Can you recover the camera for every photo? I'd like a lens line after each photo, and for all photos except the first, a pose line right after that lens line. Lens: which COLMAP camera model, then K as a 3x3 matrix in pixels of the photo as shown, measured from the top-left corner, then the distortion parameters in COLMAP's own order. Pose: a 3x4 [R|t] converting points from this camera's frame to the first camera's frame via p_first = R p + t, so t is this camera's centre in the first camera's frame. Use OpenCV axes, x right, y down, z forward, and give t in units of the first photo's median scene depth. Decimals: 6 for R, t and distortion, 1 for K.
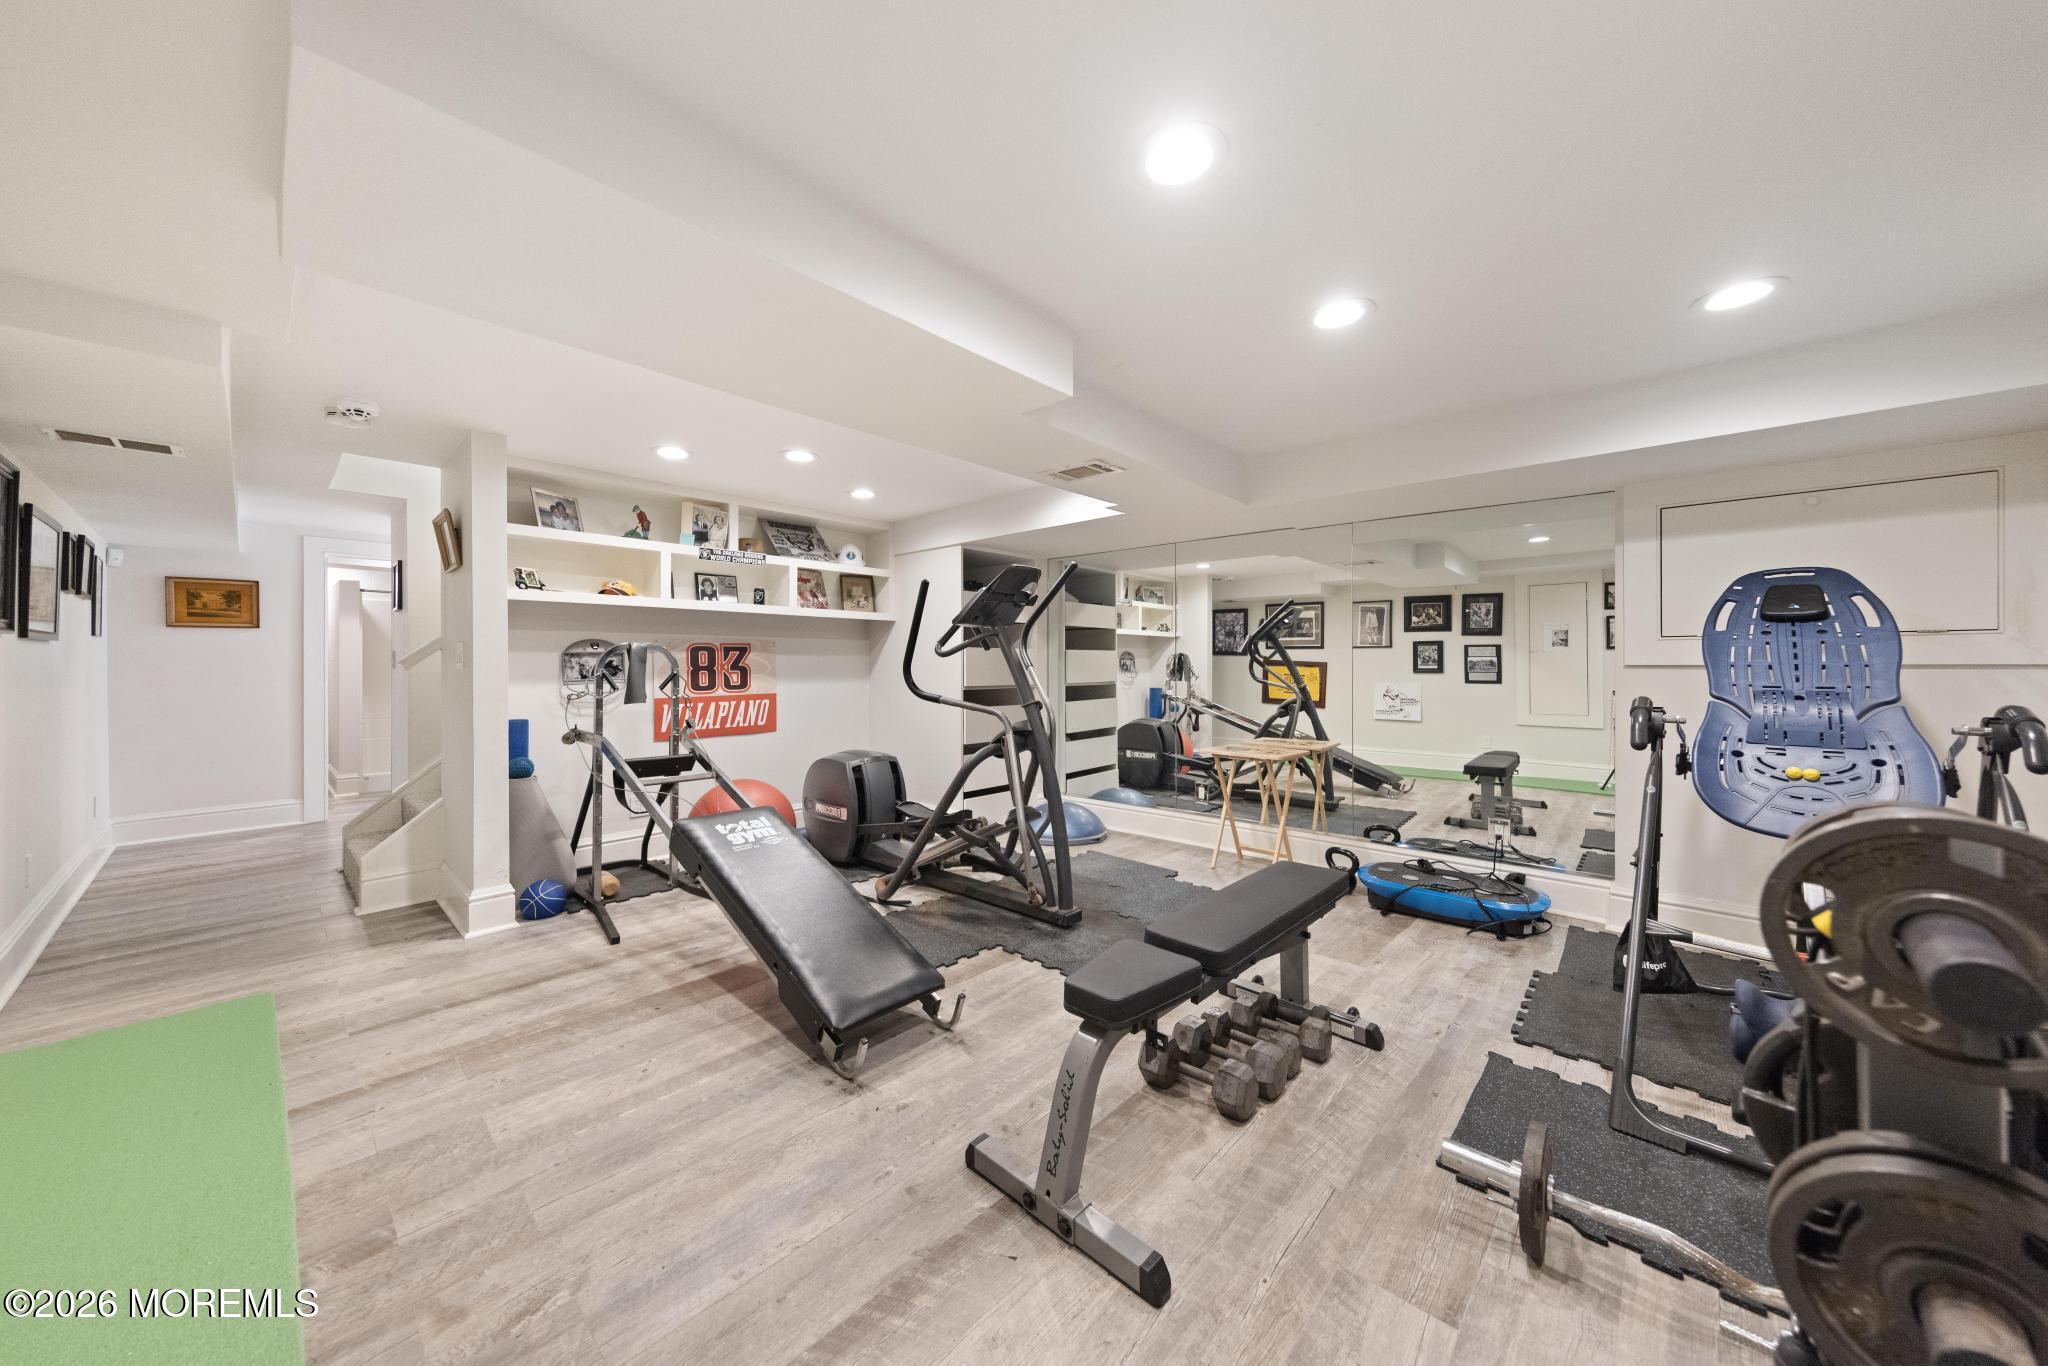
lens RADIAL K [[681.5, 0, 1017.3], [0, 681.5, 666.4], [0, 0, 1]] dist [0.003299, 0.000024]
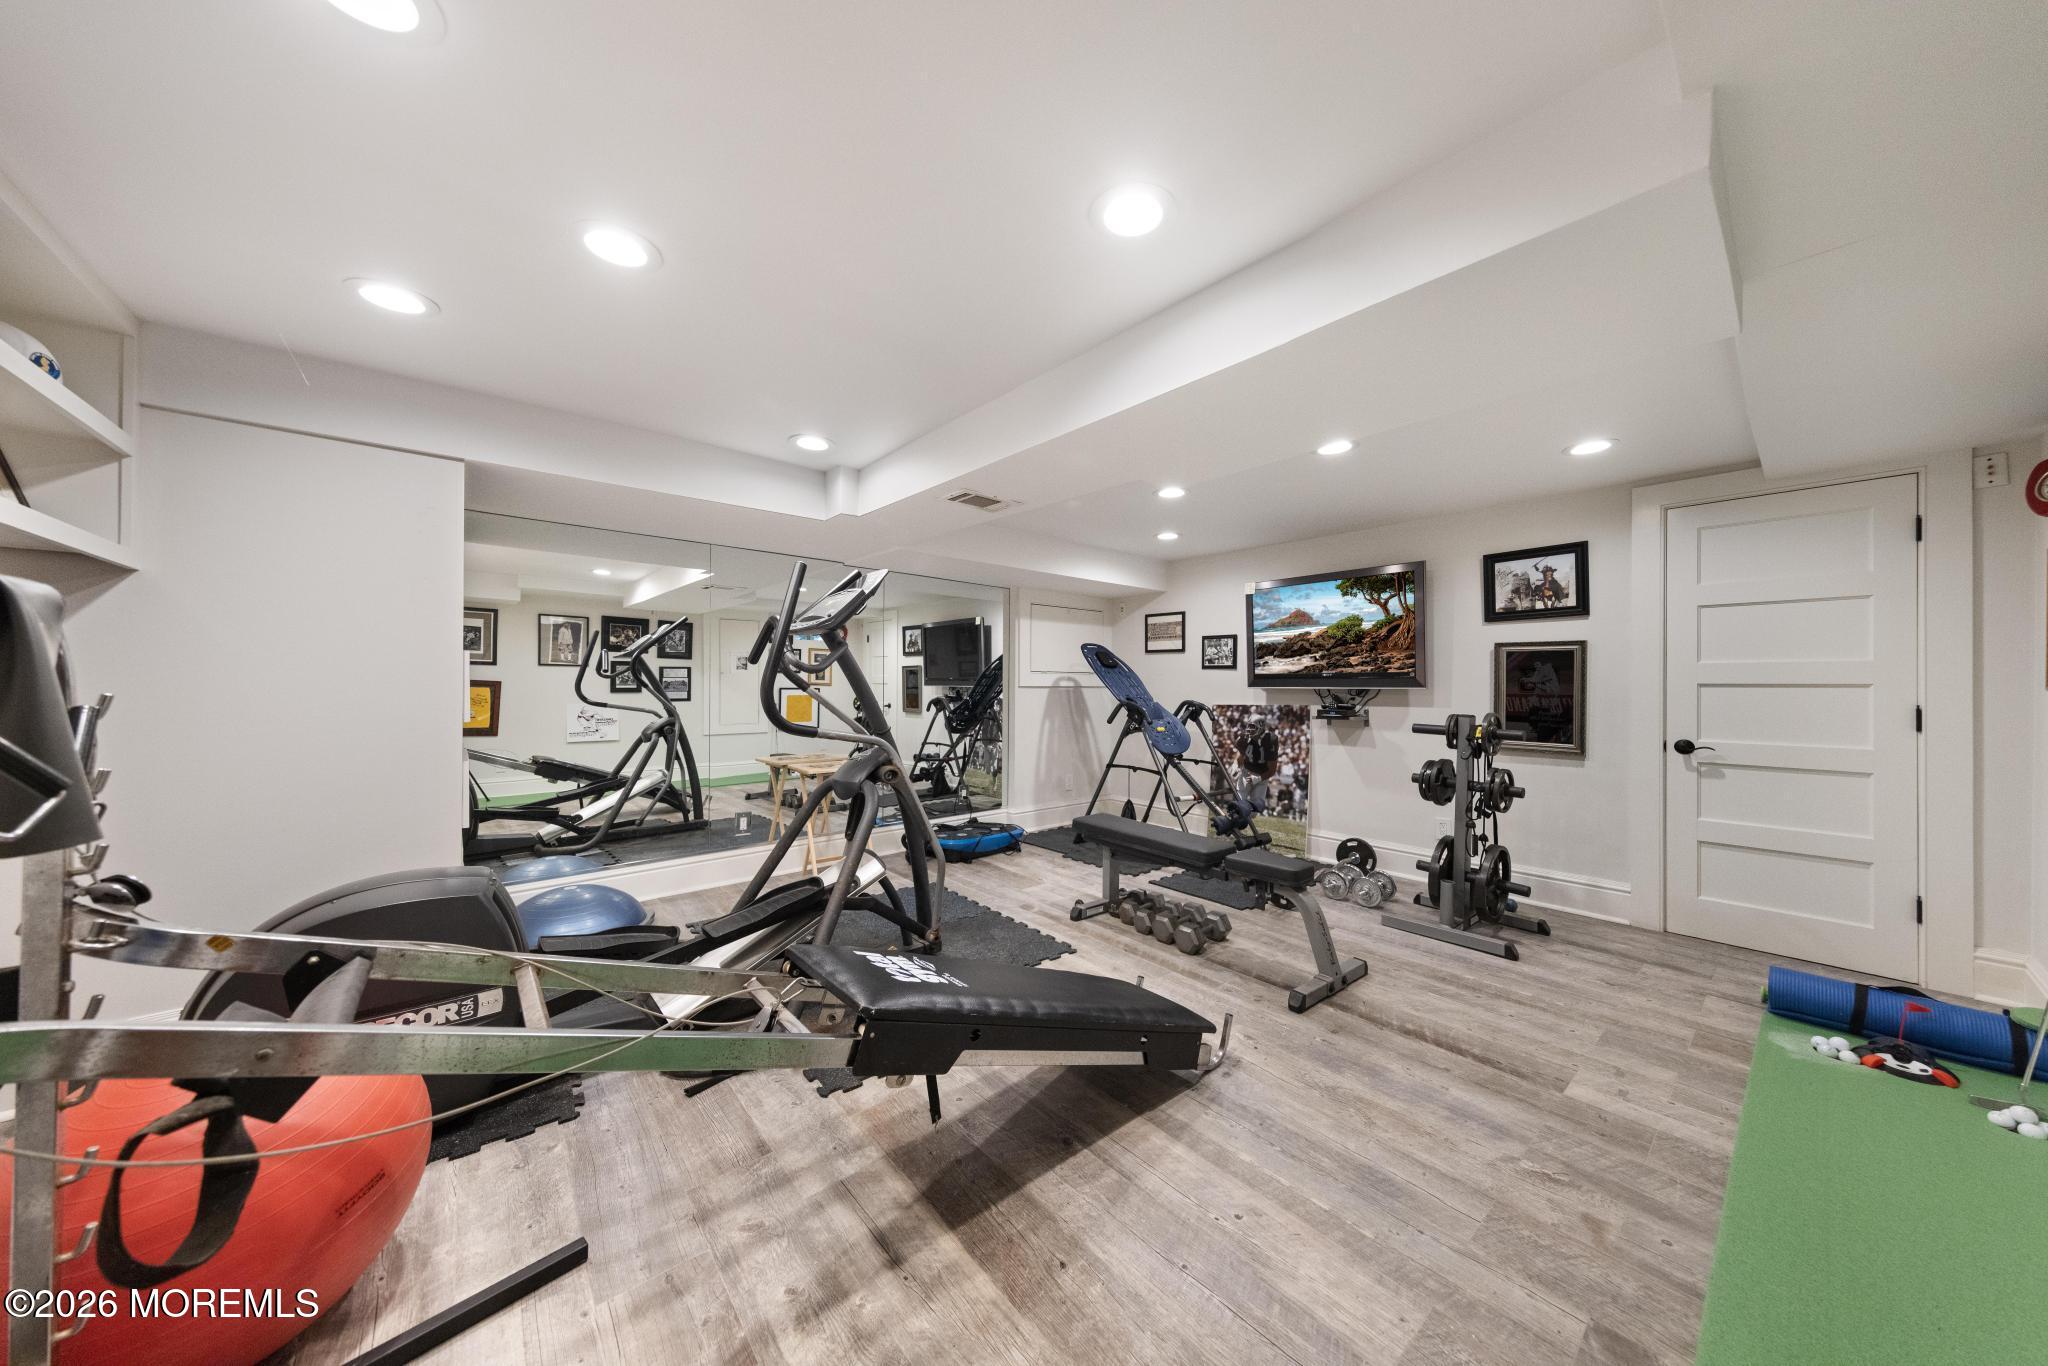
lens RADIAL K [[681.5, 0, 1018.0], [0, 681.5, 685.0], [0, 0, 1]] dist [0.003299, 0.000024]
pose [[0.126414, 0.000708, 0.991977, -1.097619], [0.000612, 0.999999, -0.000792, -0.001390], [-0.991977, 0.000707, 0.126414, 0.944050]]
